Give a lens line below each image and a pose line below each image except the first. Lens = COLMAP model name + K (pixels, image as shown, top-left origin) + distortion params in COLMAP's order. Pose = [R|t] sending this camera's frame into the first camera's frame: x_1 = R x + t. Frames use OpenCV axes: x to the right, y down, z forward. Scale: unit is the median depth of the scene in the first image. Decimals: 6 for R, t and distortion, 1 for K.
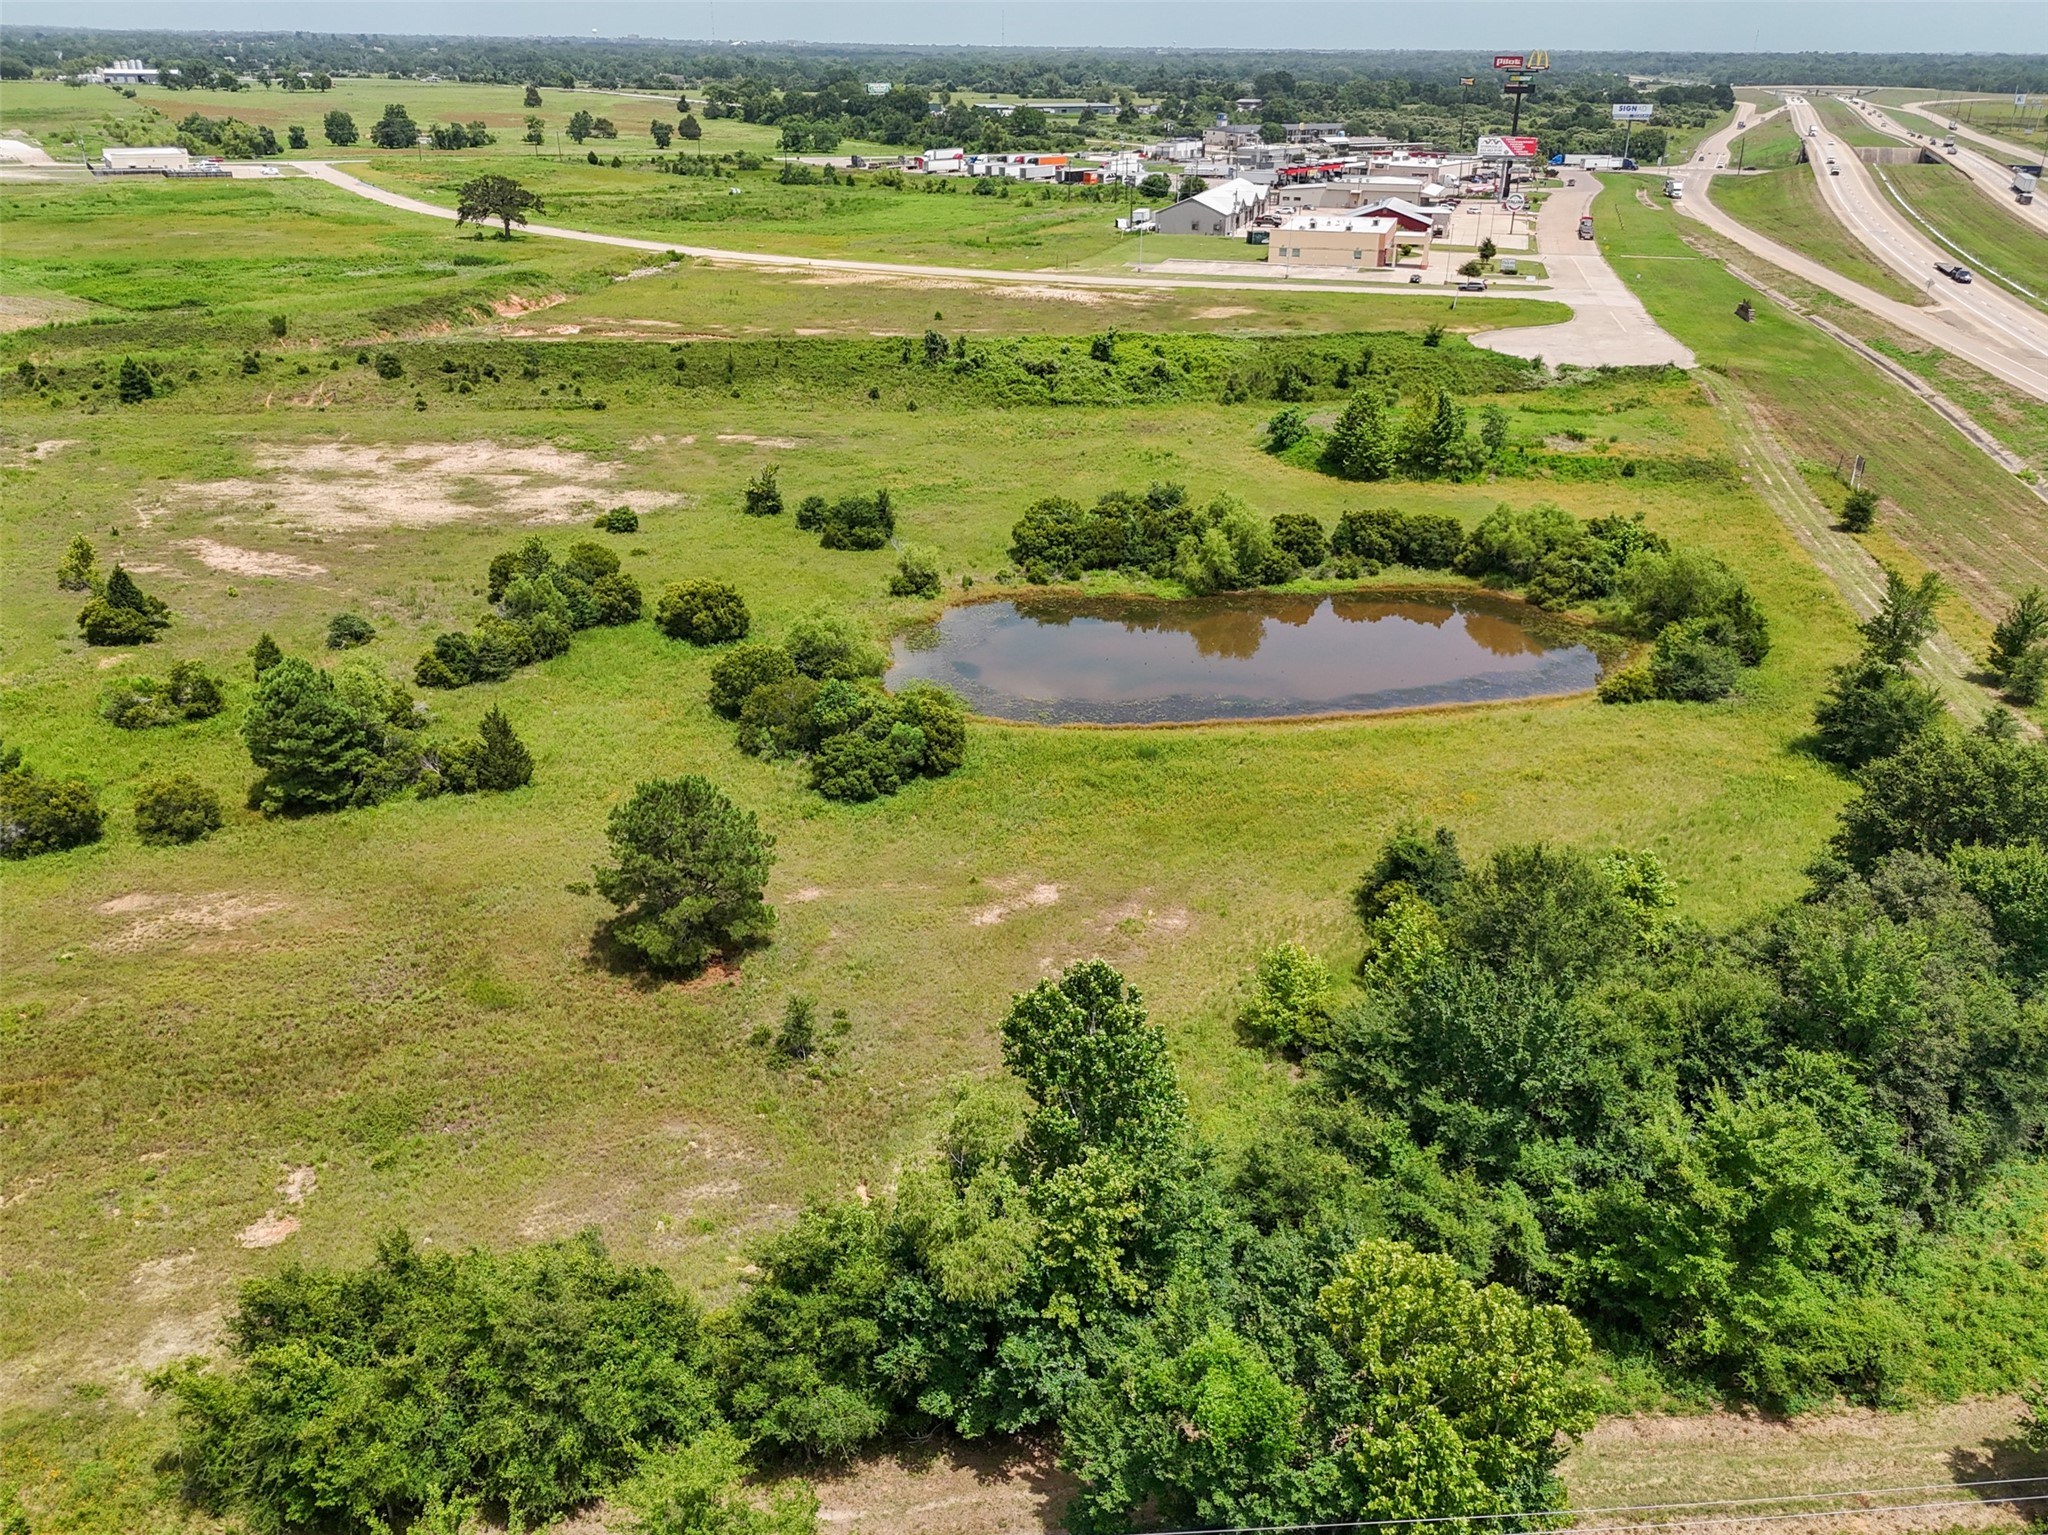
lens RADIAL K [[1582.2, 0, 1032.7], [0, 1582.2, 780.1], [0, 0, 1]] dist [0.066342, -0.058653]
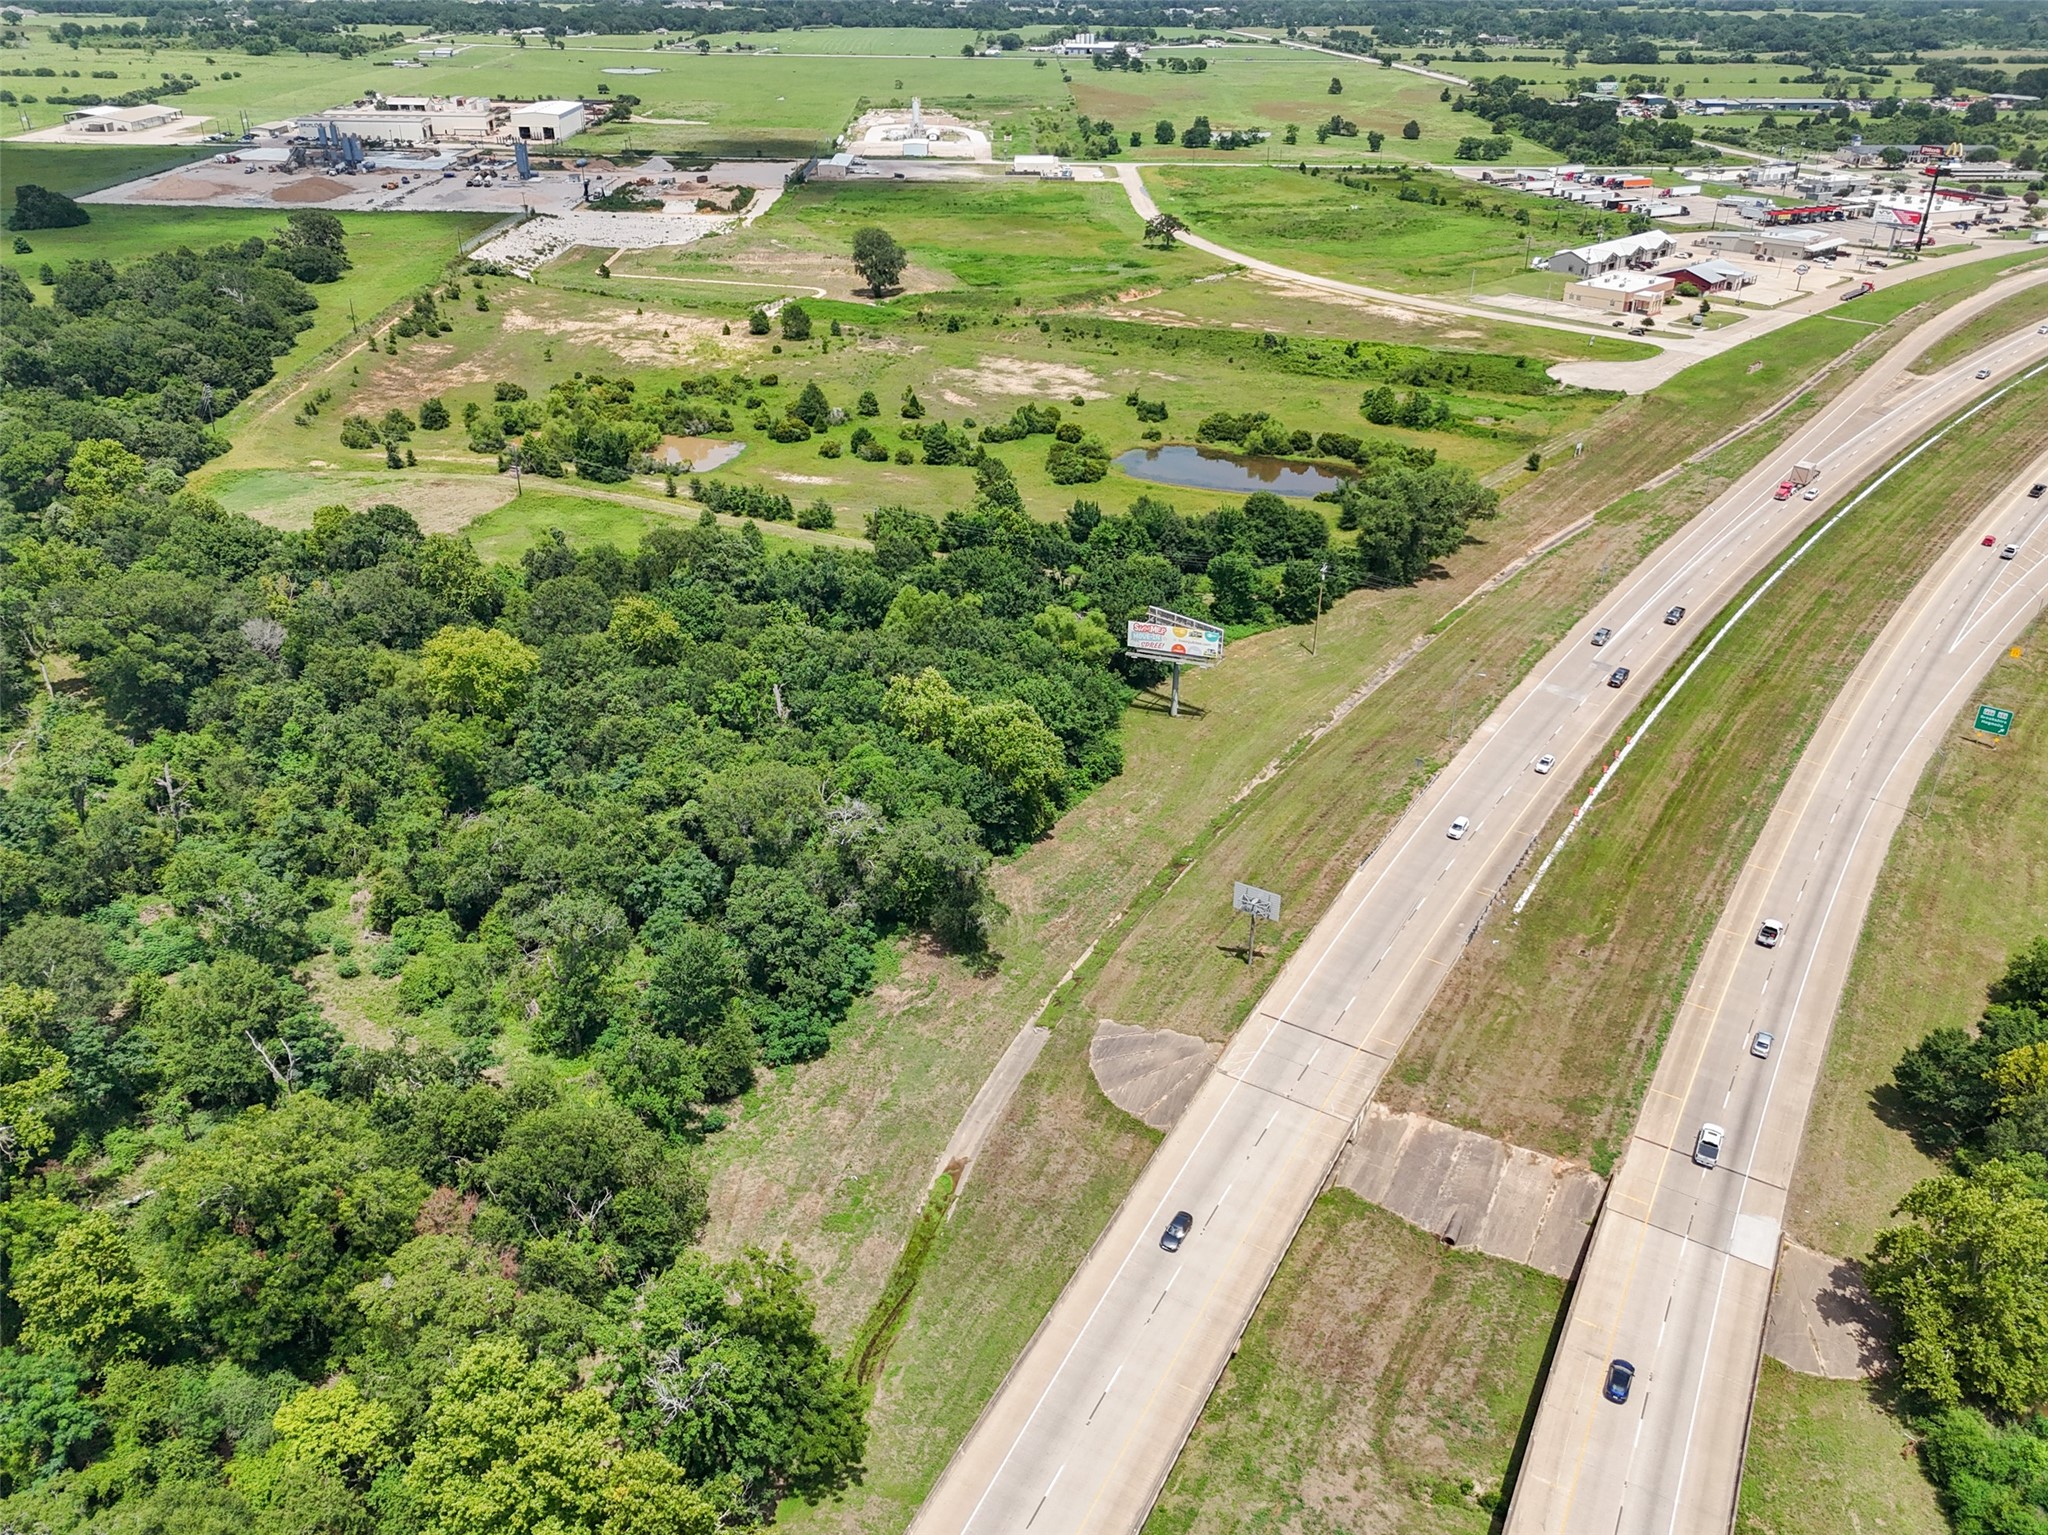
lens RADIAL K [[1582.2, 0, 1032.9], [0, 1582.2, 767.9], [0, 0, 1]] dist [0.059788, -0.044265]
pose [[0.861824, 0.230817, -0.451645, 1.069430], [-0.208086, 0.972967, 0.100175, 0.195608], [0.462558, 0.007648, 0.886556, -1.468329]]
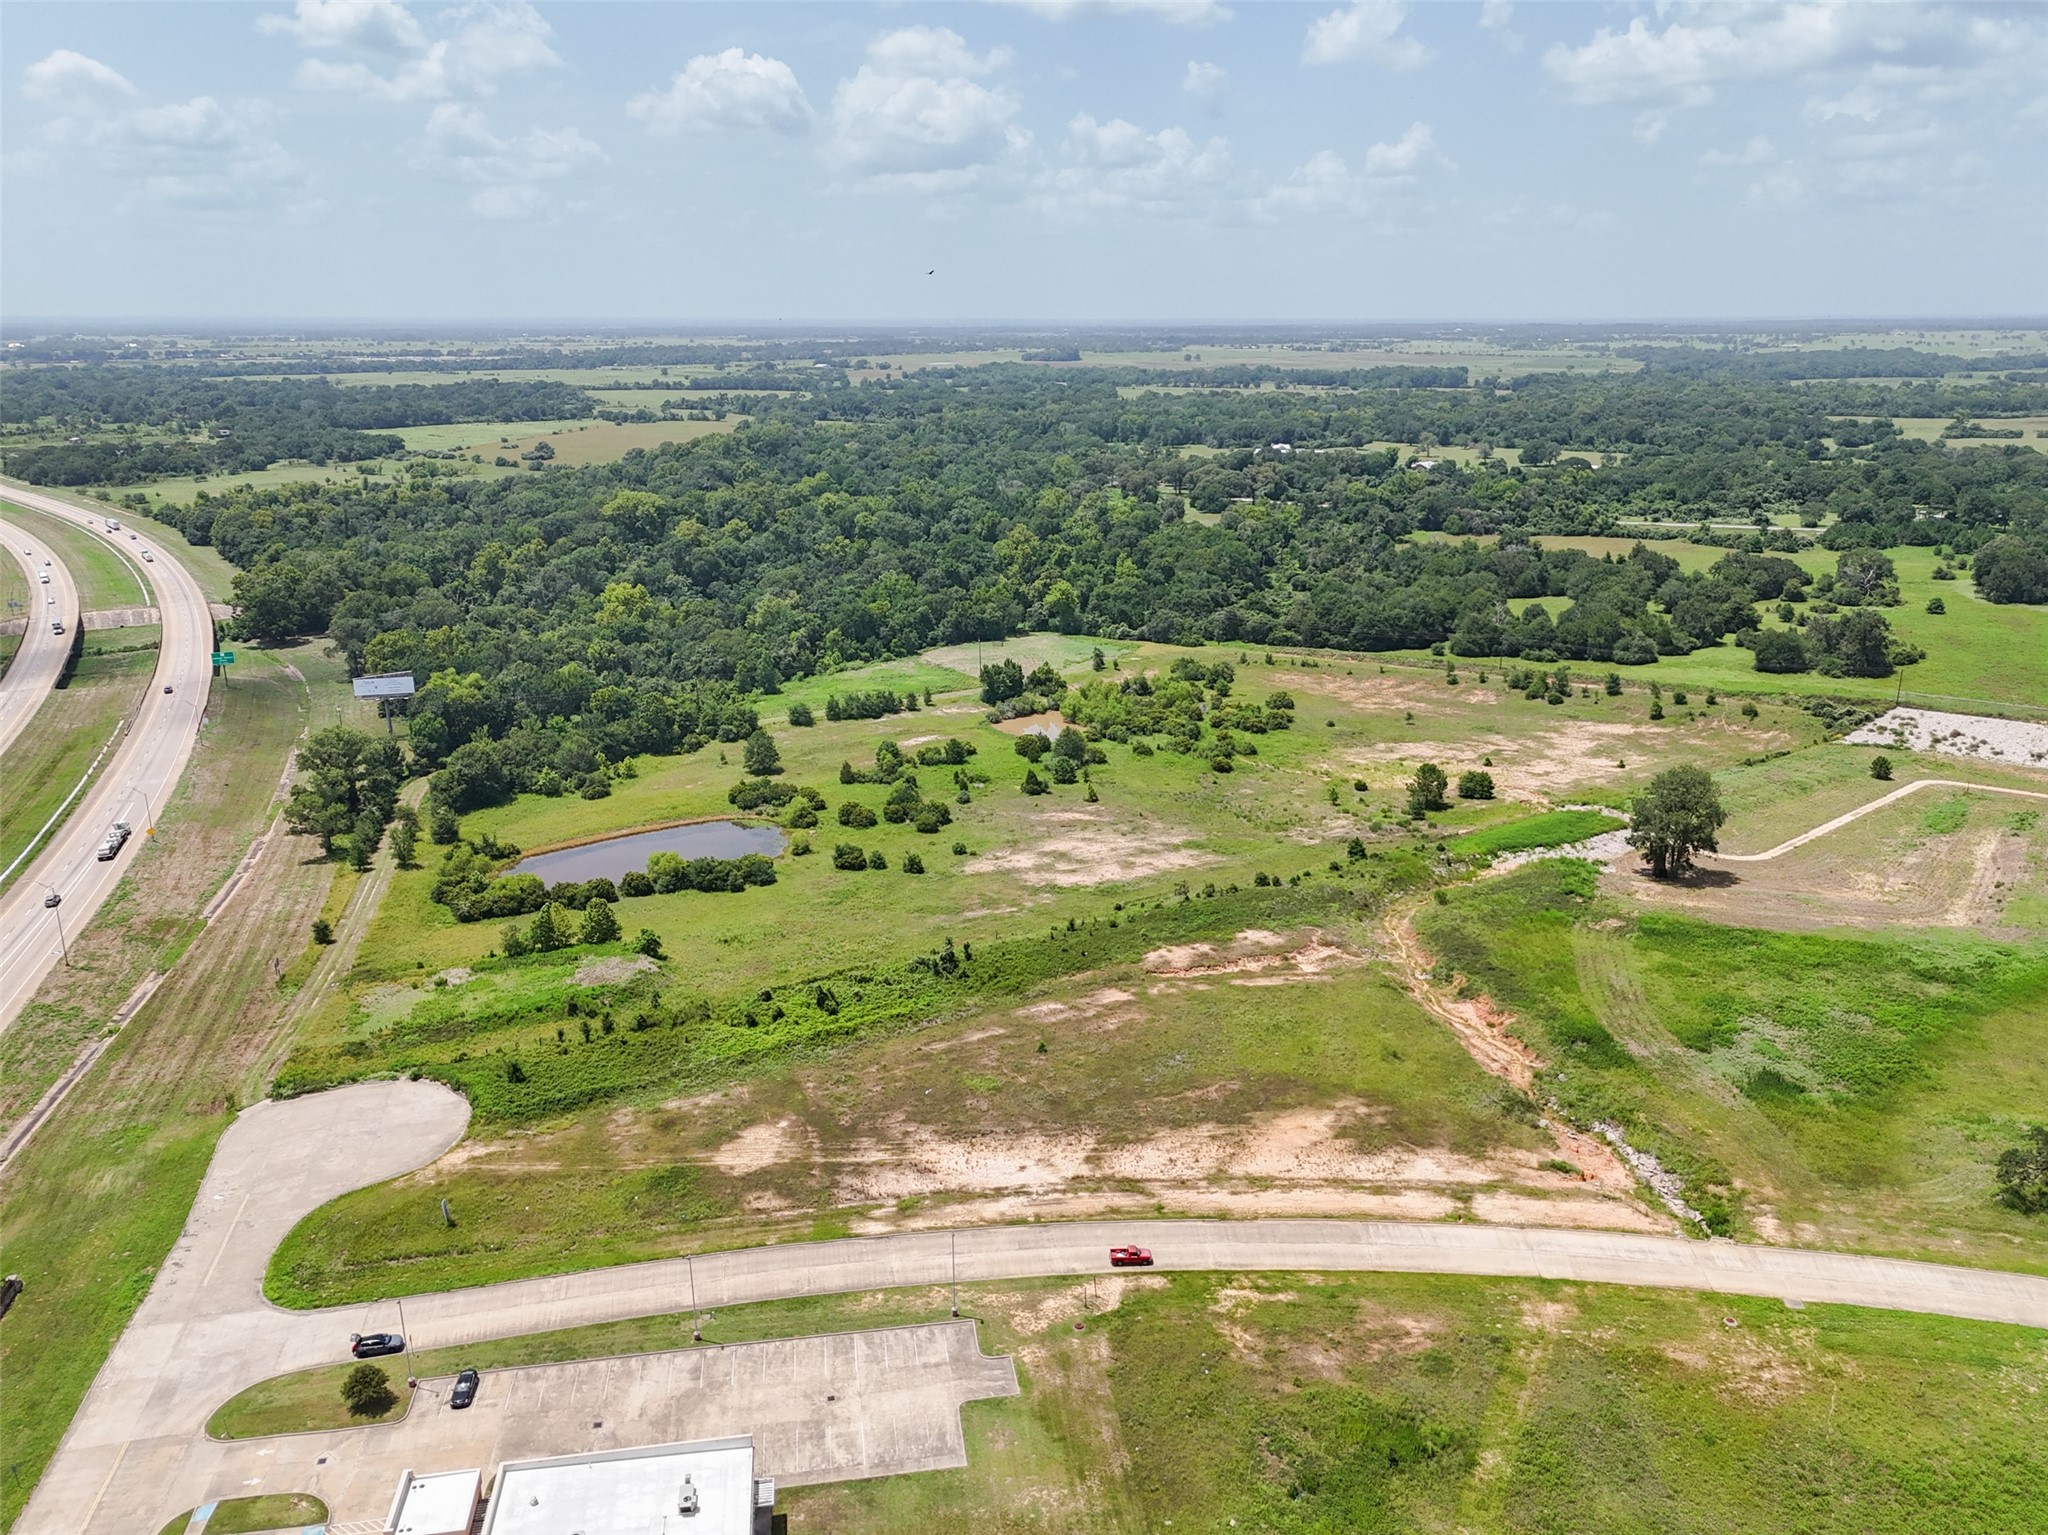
lens RADIAL K [[1506.2, 0, 1029.5], [0, 1506.2, 774.2], [0, 0, 1]] dist [0.068119, -0.058936]
pose [[-0.912390, 0.112202, -0.393642, 0.452254], [-0.176238, 0.760305, 0.625201, -1.561852], [0.369437, 0.639802, -0.673921, 2.398316]]
